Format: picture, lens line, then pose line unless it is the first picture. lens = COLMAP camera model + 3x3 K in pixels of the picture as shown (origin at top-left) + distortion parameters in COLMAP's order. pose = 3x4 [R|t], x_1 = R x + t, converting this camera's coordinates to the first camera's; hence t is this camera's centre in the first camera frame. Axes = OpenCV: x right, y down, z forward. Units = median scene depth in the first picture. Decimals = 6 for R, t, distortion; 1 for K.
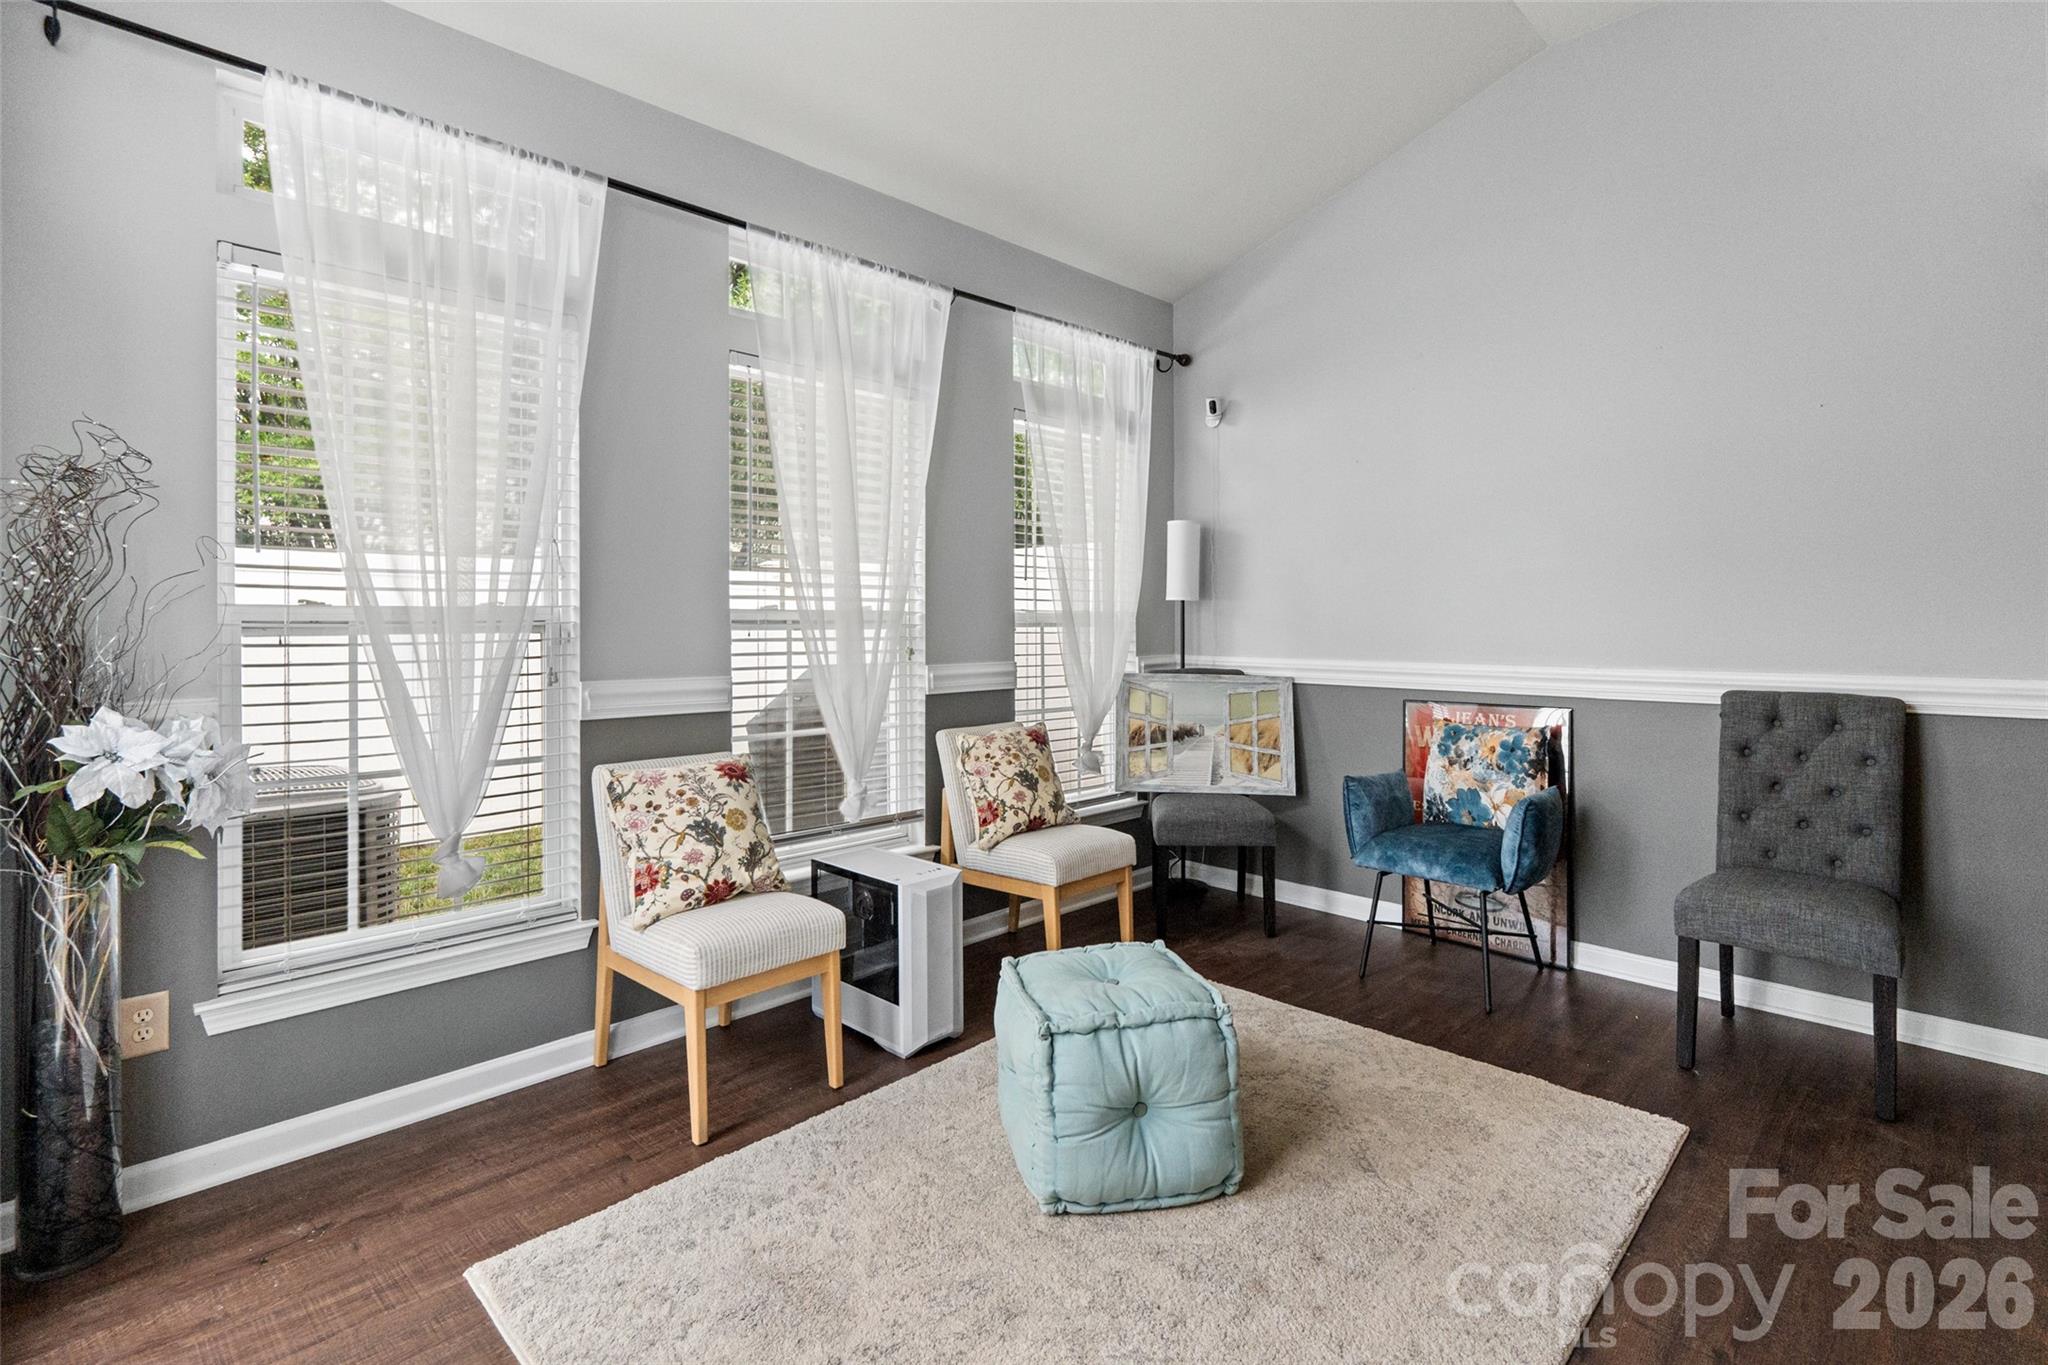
lens RADIAL K [[969.7, 0, 1033.9], [0, 969.7, 606.5], [0, 0, 1]] dist [-0.003030, 0.000287]
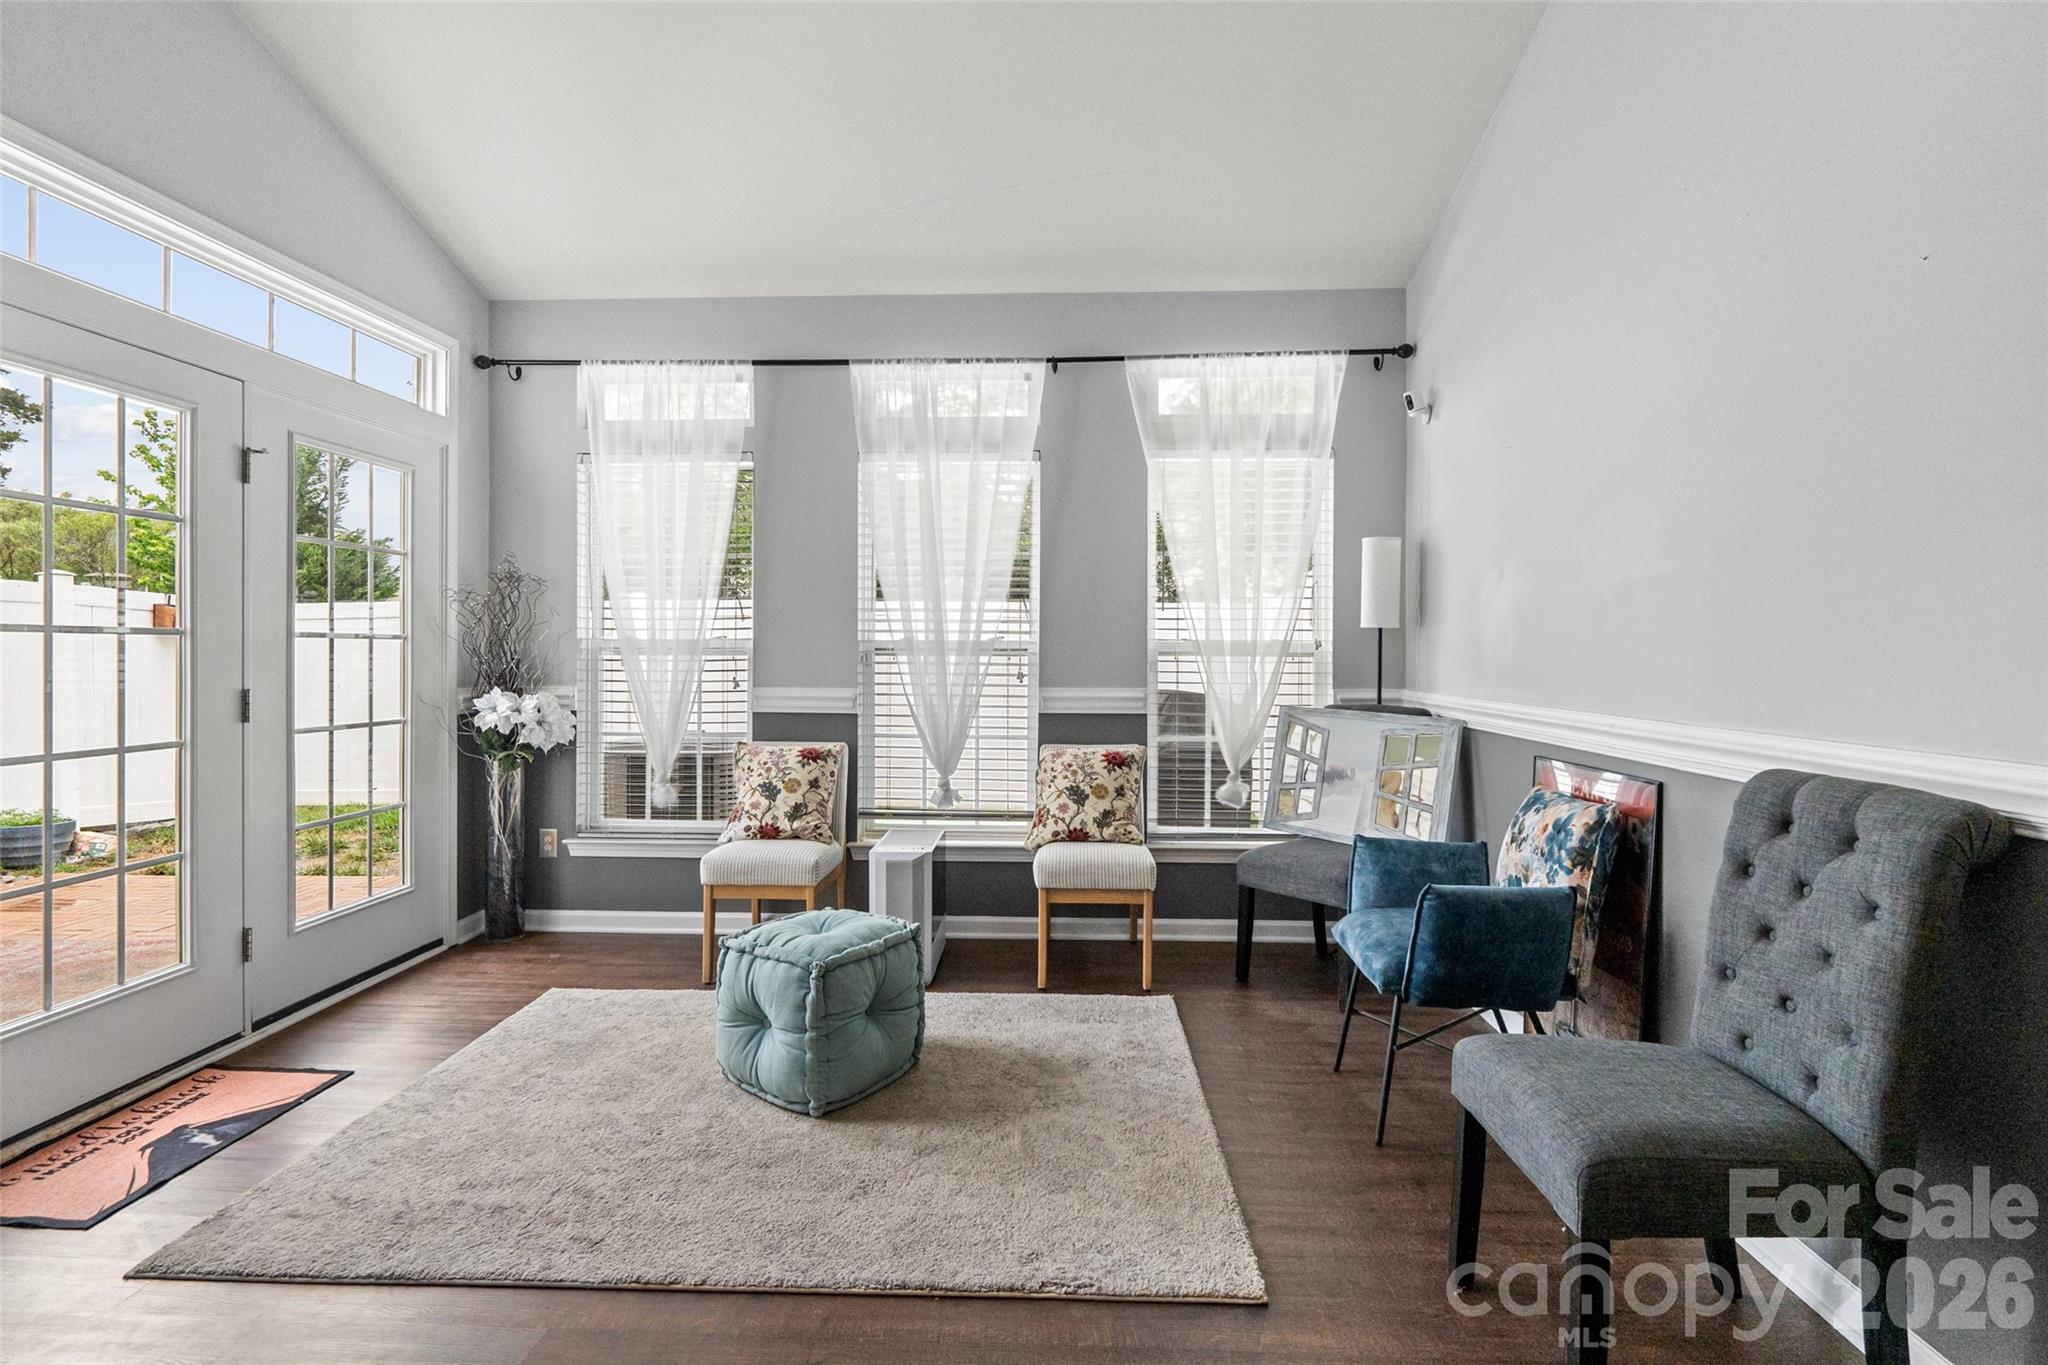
lens RADIAL K [[953.6, 0, 1022.3], [0, 953.6, 644.7], [0, 0, 1]] dist [-0.001277, -0.000333]
pose [[0.672298, -0.000120, -0.740281, 0.792881], [0.006527, 0.999962, 0.005766, 0.002512], [0.740252, -0.008708, 0.672273, 0.242115]]
